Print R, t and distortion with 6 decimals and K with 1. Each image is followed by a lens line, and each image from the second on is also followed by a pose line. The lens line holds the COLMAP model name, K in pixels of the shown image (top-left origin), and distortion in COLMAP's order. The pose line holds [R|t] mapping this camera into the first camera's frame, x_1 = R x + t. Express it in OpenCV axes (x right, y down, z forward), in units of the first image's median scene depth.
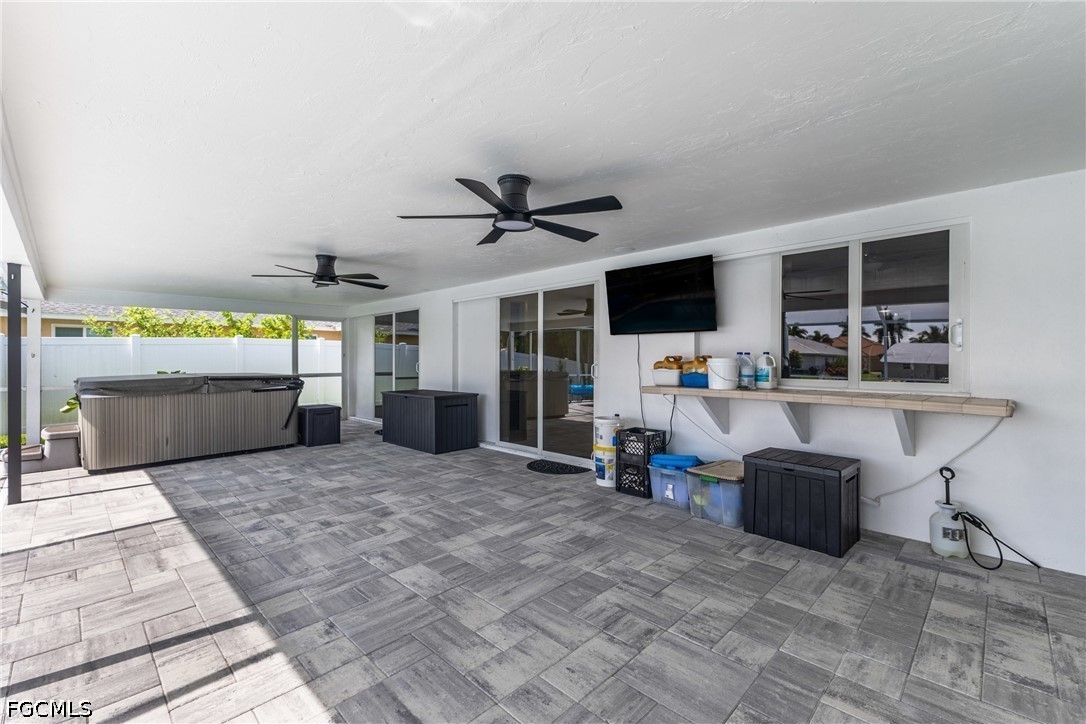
lens RADIAL K [[469.7, 0, 542.4], [0, 469.7, 355.8], [0, 0, 1]] dist [0.011581, -0.000358]
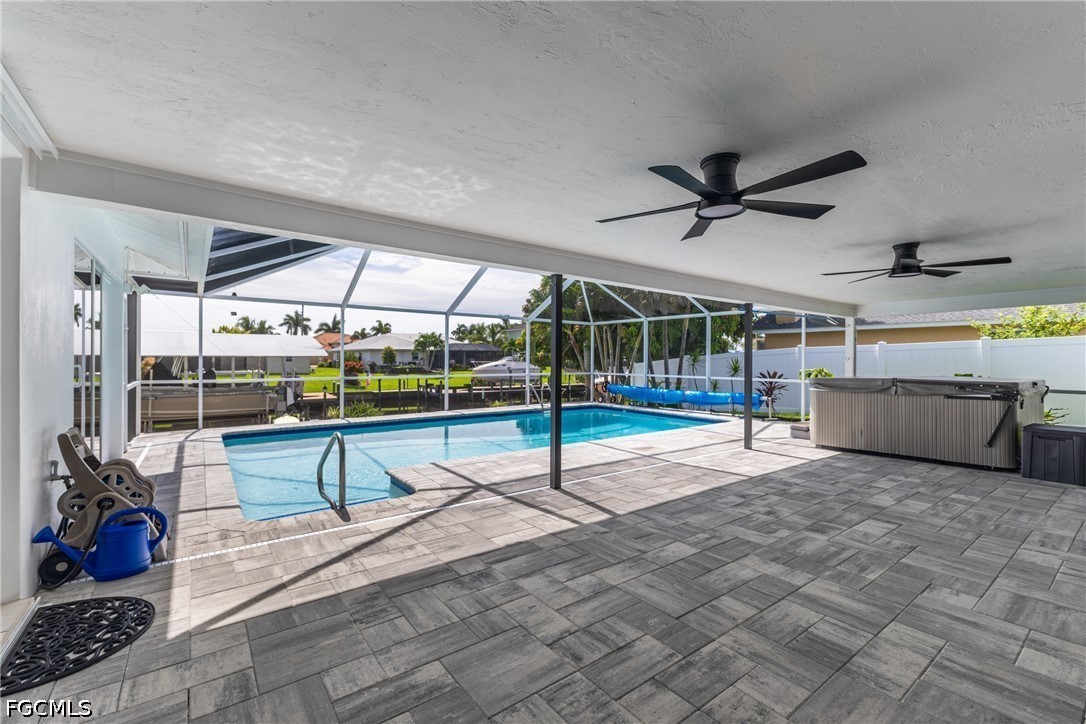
lens RADIAL K [[463.8, 0, 545.3], [0, 463.8, 367.9], [0, 0, 1]] dist [0.008145, -0.000279]
pose [[-0.147209, 0.014745, -0.988995, 0.712189], [0.004833, 0.999888, 0.014188, 0.004153], [0.989094, -0.002691, -0.147264, 0.680212]]
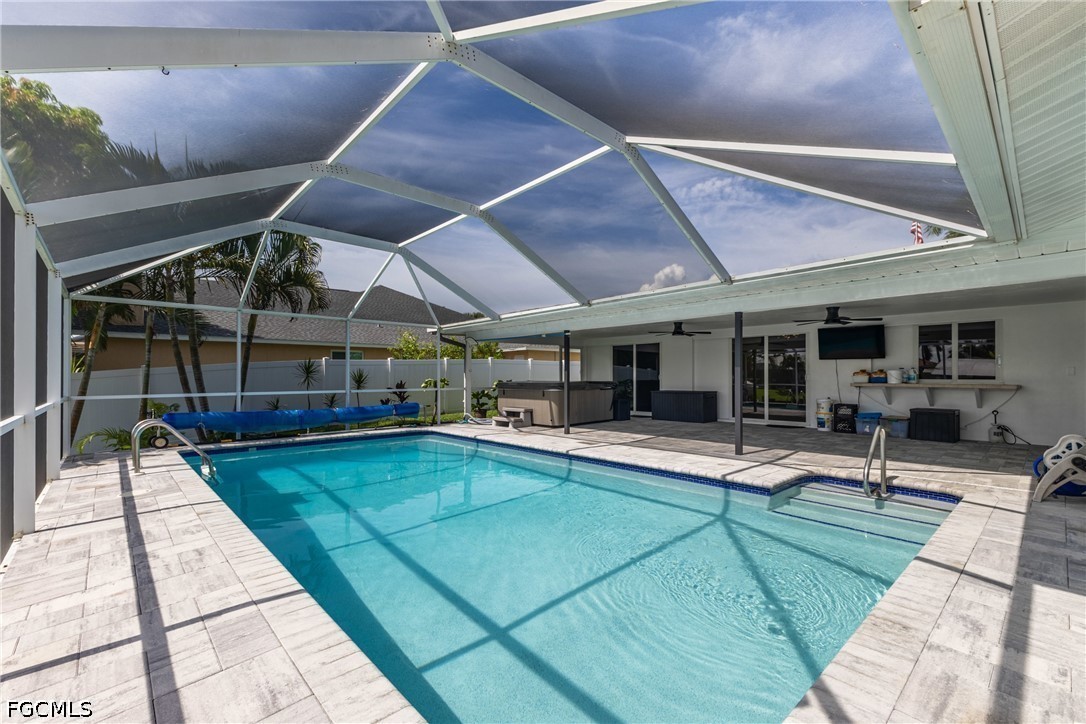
lens RADIAL K [[463.8, 0, 545.3], [0, 463.8, 367.9], [0, 0, 1]] dist [0.008145, -0.000279]
pose [[0.998769, -0.003536, -0.049470, -1.378596], [0.003166, 0.999966, -0.007551, 0.004984], [0.049495, 0.007385, 0.998747, -1.565861]]
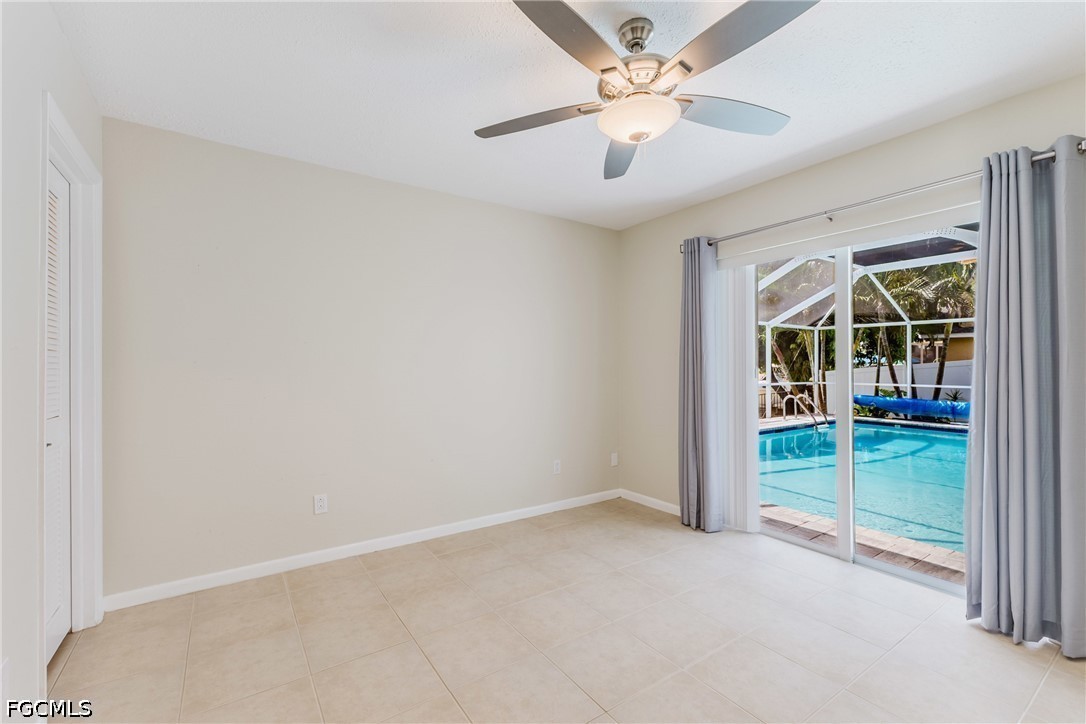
lens RADIAL K [[463.8, 0, 545.3], [0, 463.8, 367.9], [0, 0, 1]] dist [0.008145, -0.000279]
pose [[-0.208234, 0.001722, -0.978078, 0.733104], [0.008735, 0.999962, -0.000100, -0.028694], [0.978040, -0.008564, -0.208241, -0.968268]]
